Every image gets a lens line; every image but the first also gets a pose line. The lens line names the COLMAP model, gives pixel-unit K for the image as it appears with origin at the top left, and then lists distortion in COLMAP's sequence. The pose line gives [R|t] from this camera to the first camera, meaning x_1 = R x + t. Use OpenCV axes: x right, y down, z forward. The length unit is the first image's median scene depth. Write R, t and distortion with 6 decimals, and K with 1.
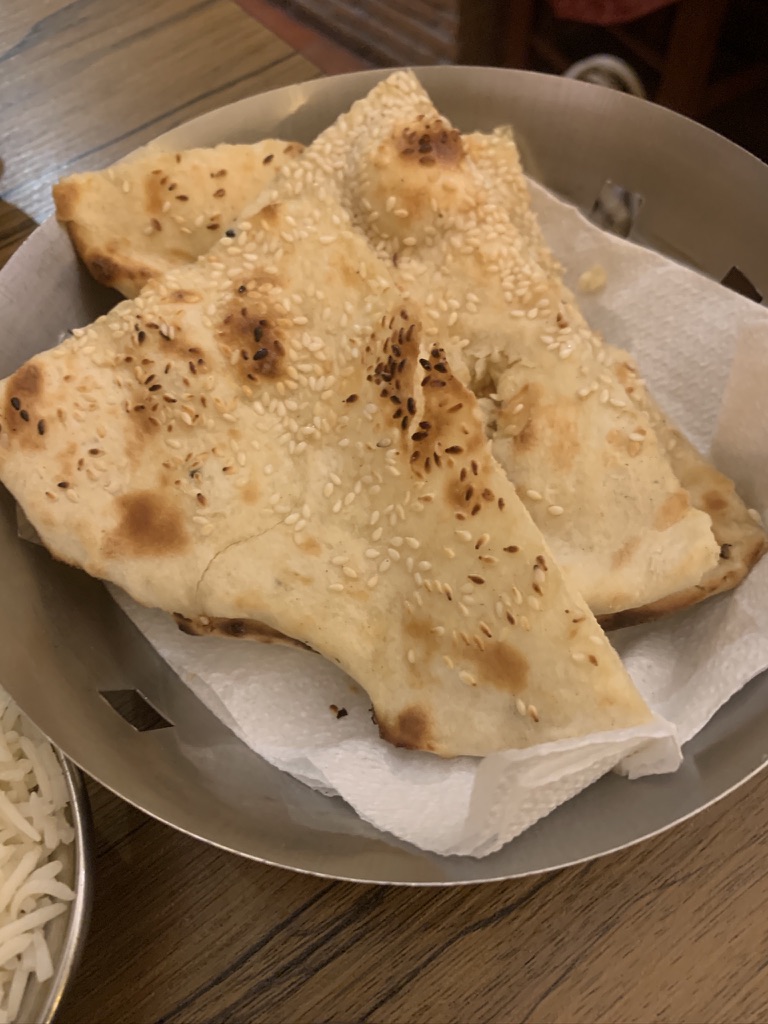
lens RADIAL K [[783.0, 0, 385.7], [0, 783.0, 505.5], [0, 0, 1]] dist [0.014171, -0.024399]
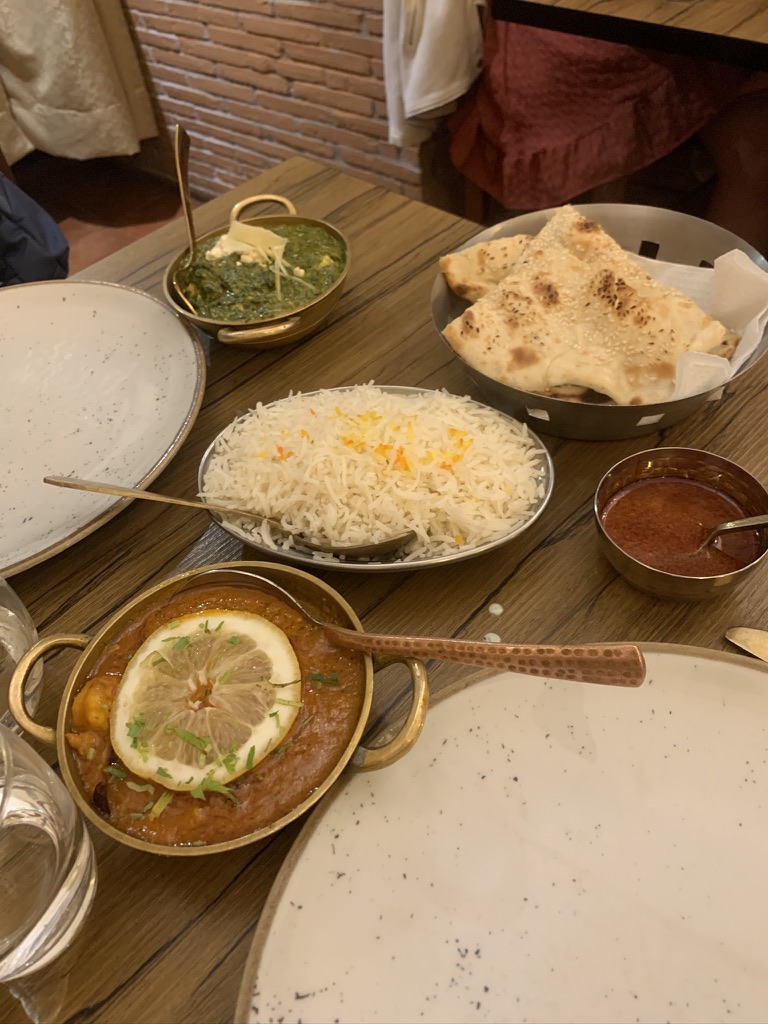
lens RADIAL K [[783.0, 0, 385.0], [0, 783.0, 514.1], [0, 0, 1]] dist [0.014171, -0.024399]
pose [[0.988084, -0.133532, 0.076540, -1.056746], [0.146891, 0.966626, -0.209897, 1.053815], [-0.045958, 0.218639, 0.974723, -1.523033]]
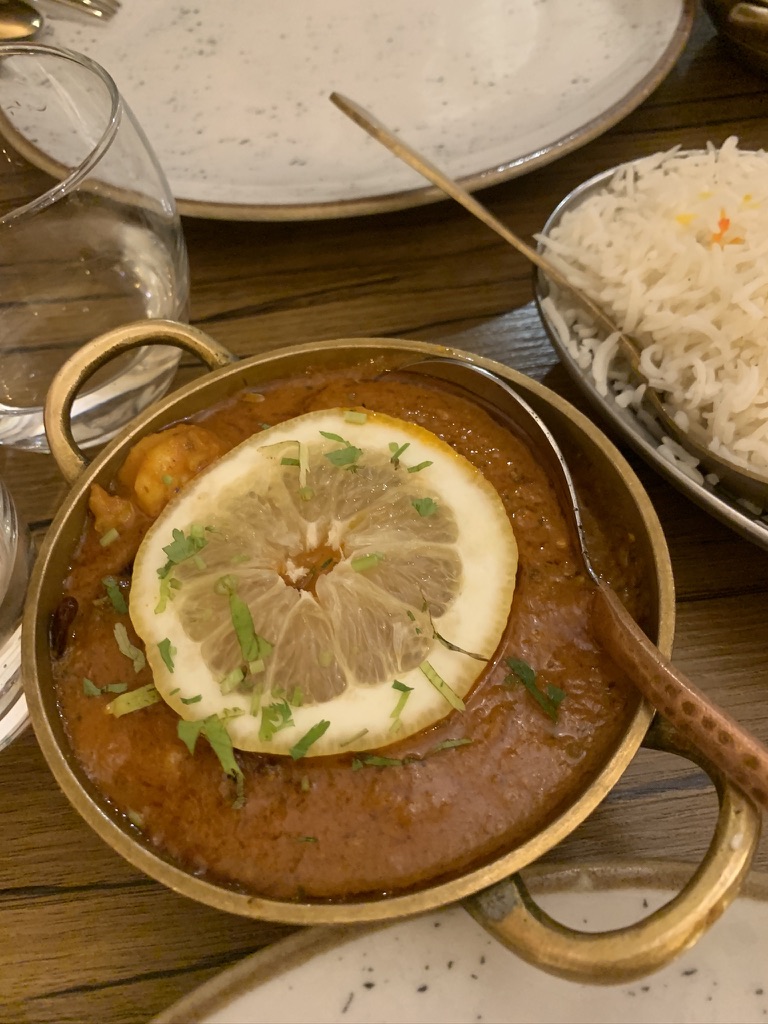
lens RADIAL K [[783.0, 0, 386.8], [0, 783.0, 505.3], [0, 0, 1]] dist [0.014171, -0.024399]
pose [[0.863845, 0.427919, -0.265815, -1.109568], [-0.435115, 0.899719, 0.034363, 0.867212], [0.253863, 0.085975, 0.963411, -0.402742]]
